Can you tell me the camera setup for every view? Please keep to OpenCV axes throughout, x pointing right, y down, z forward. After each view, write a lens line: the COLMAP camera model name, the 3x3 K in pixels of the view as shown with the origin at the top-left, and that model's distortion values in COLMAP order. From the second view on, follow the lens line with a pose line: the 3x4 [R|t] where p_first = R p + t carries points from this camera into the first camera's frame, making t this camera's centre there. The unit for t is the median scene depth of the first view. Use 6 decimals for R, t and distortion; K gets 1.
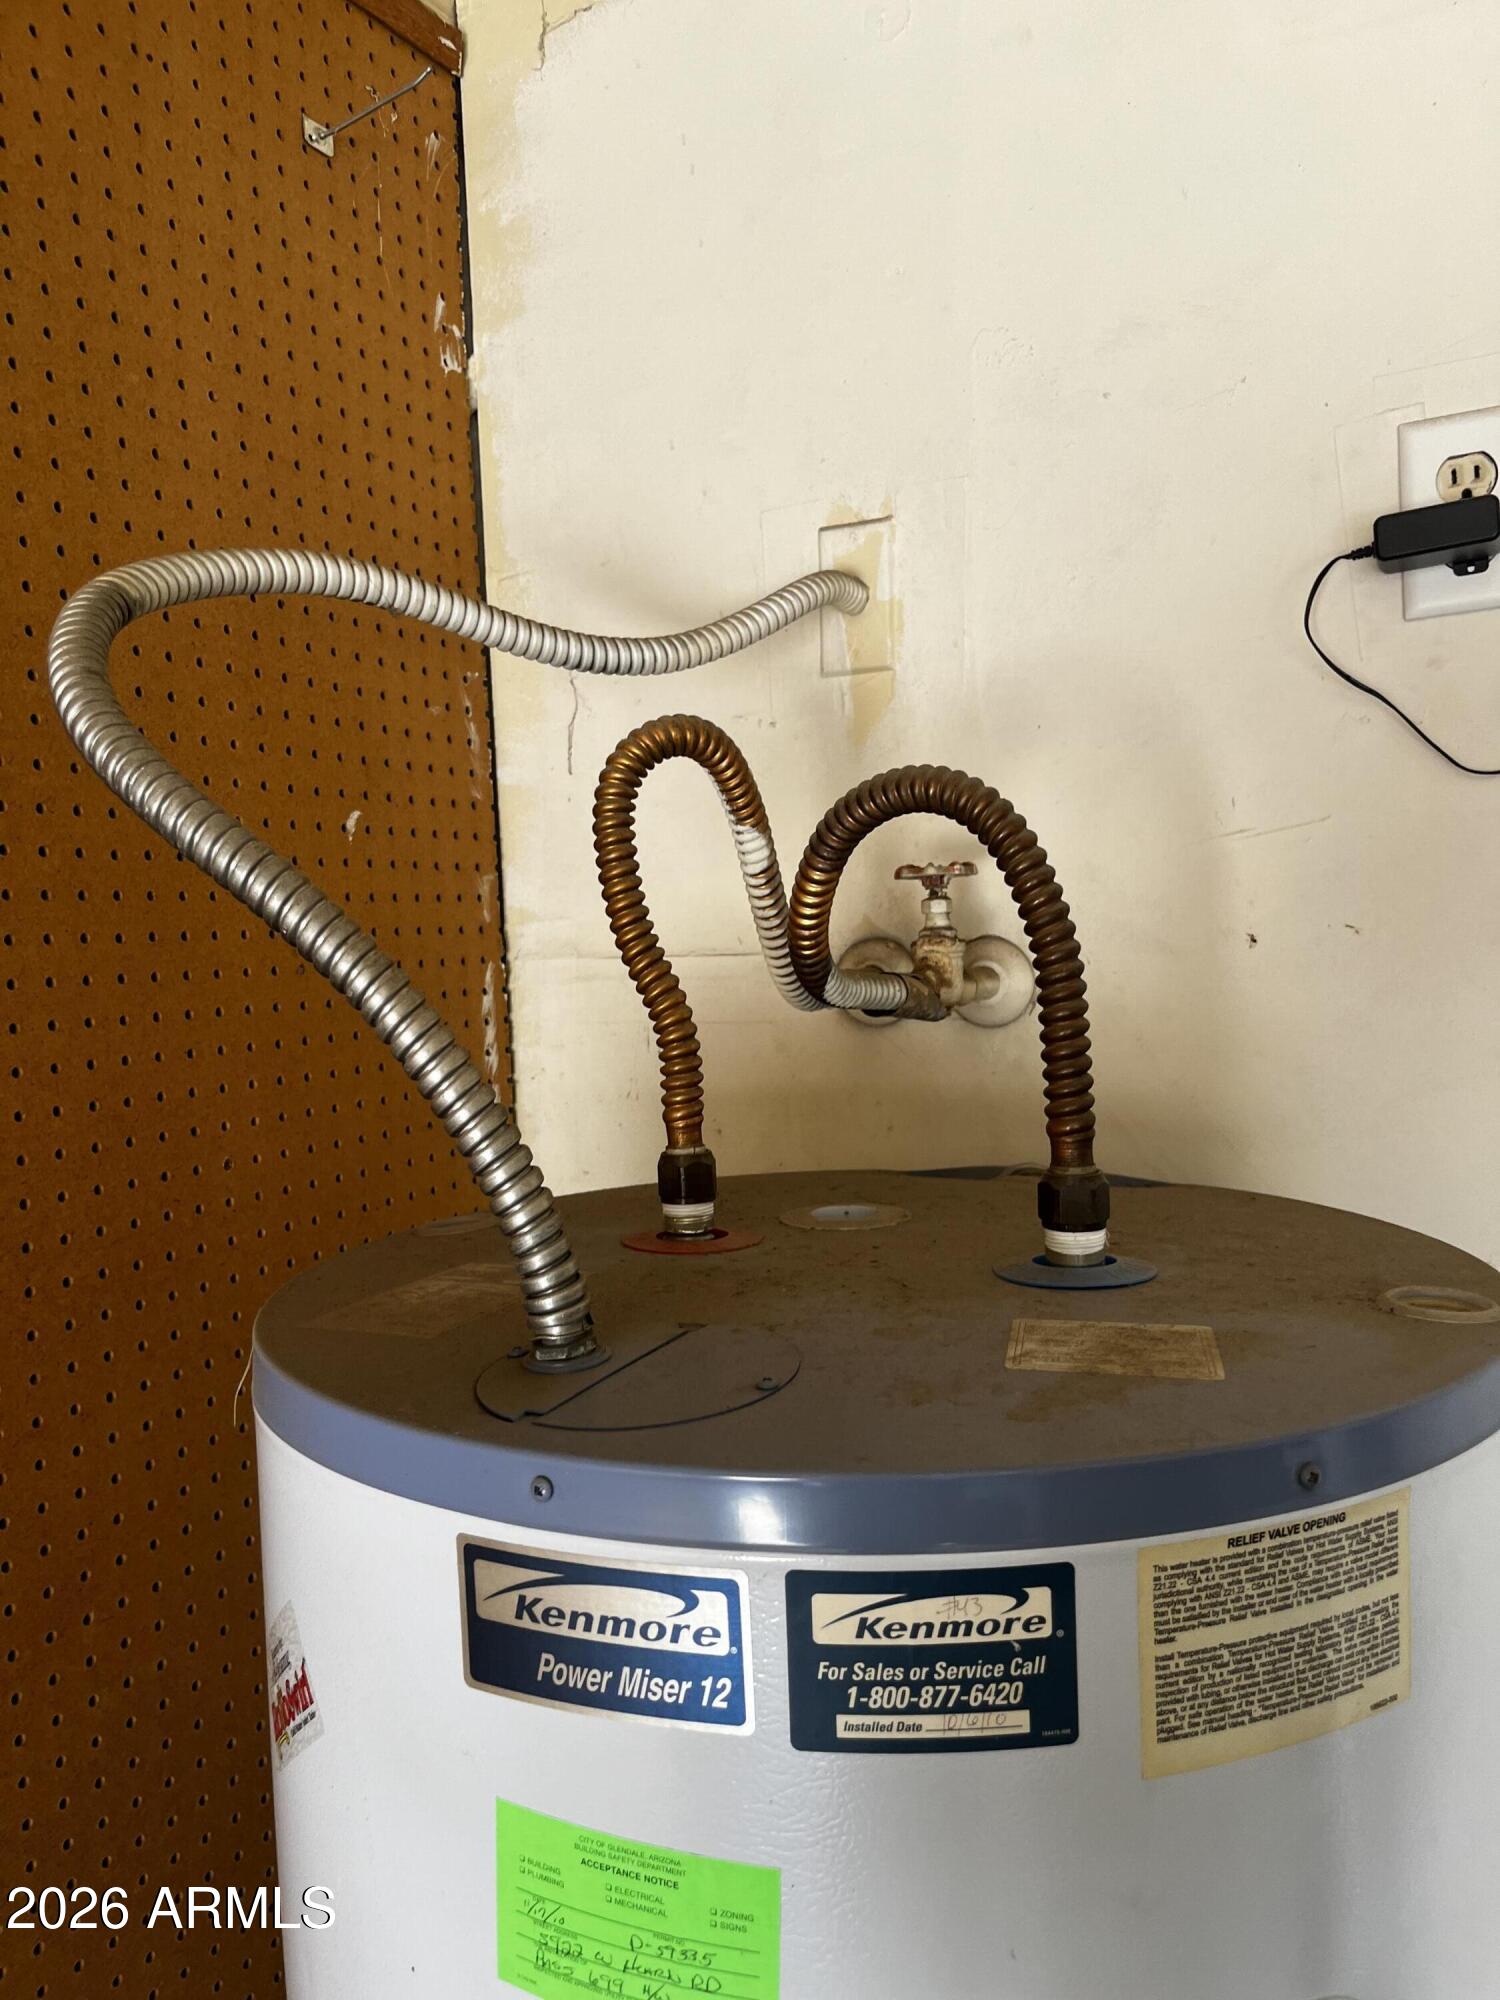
lens RADIAL K [[1518.9, 0, 767.0], [0, 1518.9, 1039.5], [0, 0, 1]] dist [0.051153, -0.061737]
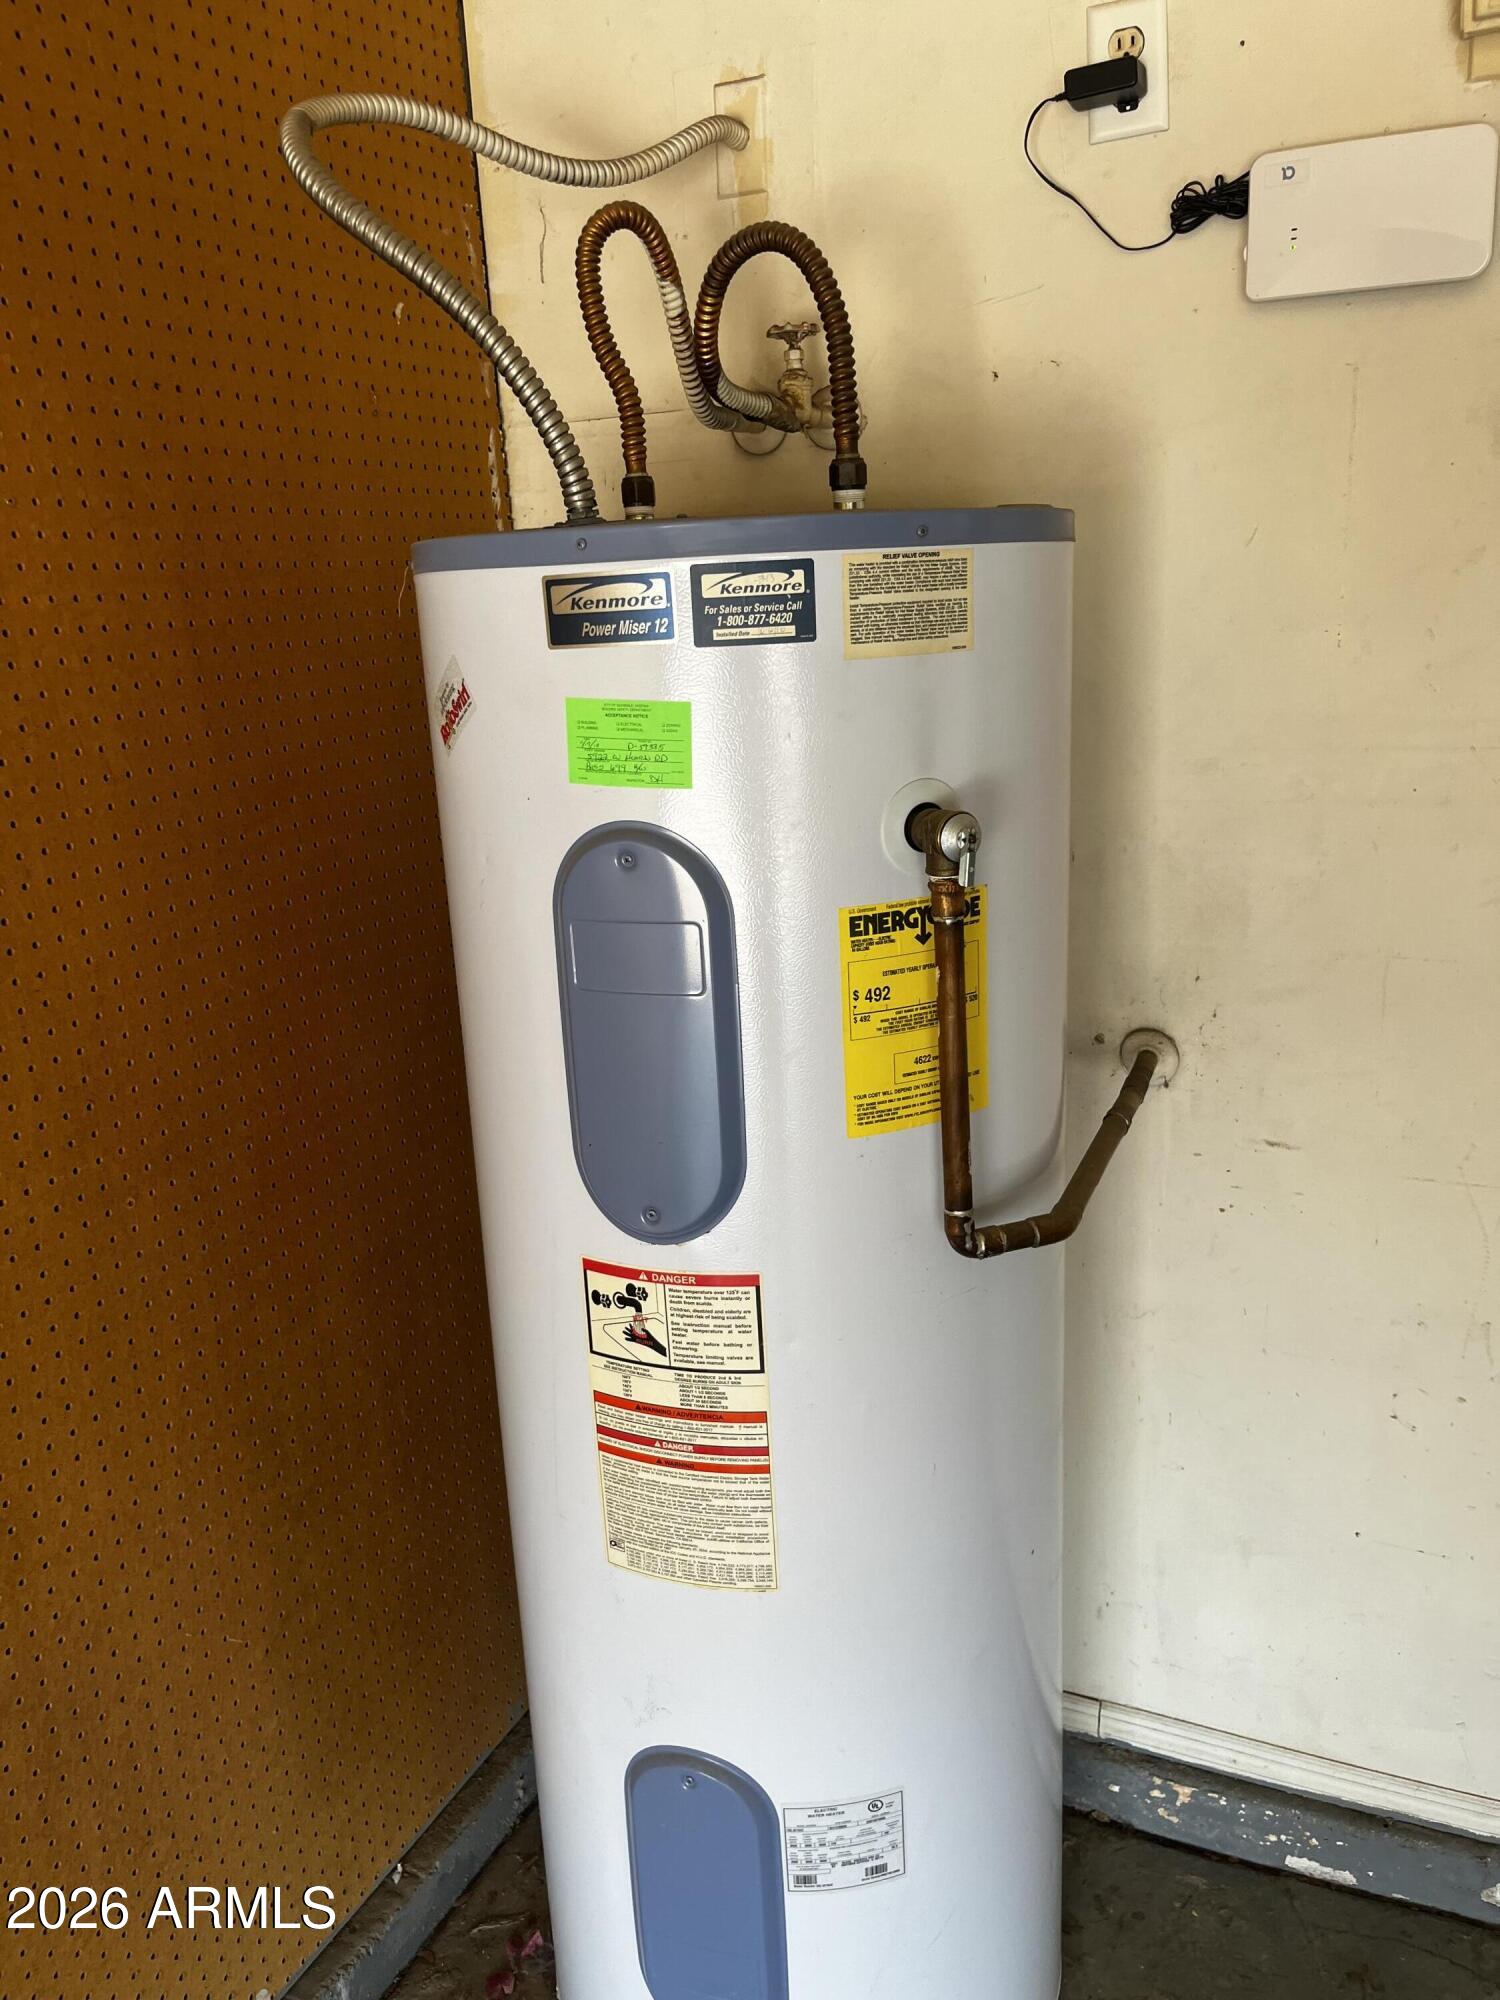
lens RADIAL K [[1518.9, 0, 746.9], [0, 1518.9, 1016.4], [0, 0, 1]] dist [0.051153, -0.061737]
pose [[0.999493, -0.021905, 0.023086, 0.029079], [0.016777, 0.979101, 0.202683, 0.529570], [-0.027043, -0.202193, 0.978972, -1.354589]]
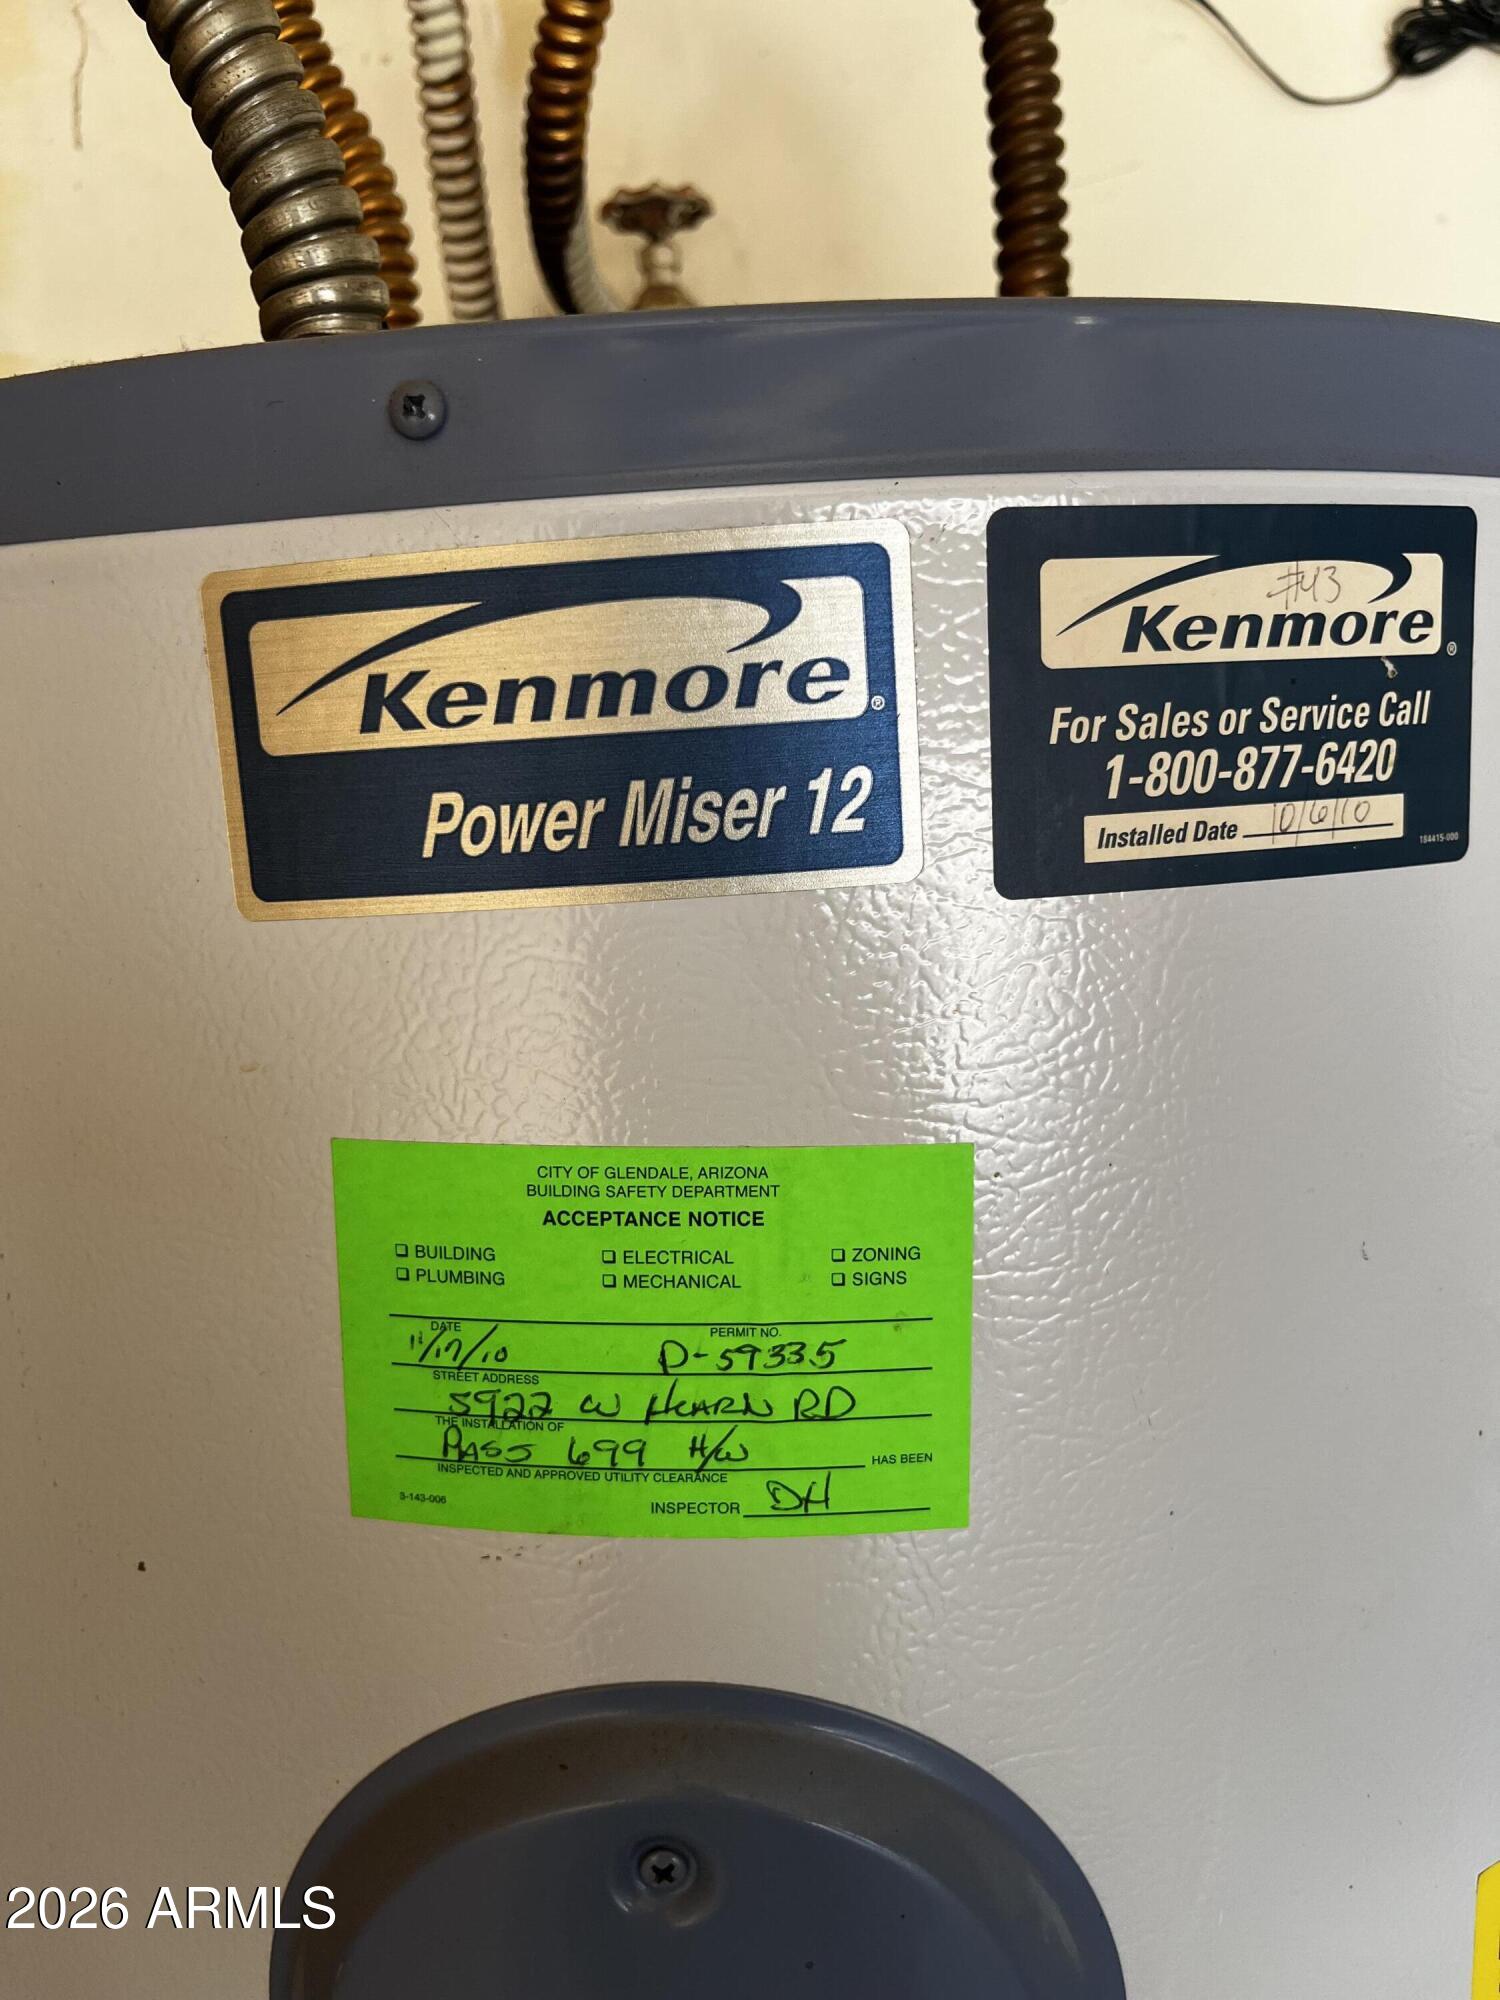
lens RADIAL K [[1518.9, 0, 754.3], [0, 1518.9, 999.0], [0, 0, 1]] dist [0.051153, -0.061737]
pose [[0.946880, -0.064531, 0.315046, -0.208790], [0.041765, 0.996039, 0.078494, 0.440774], [-0.318863, -0.061166, 0.945825, 0.540904]]
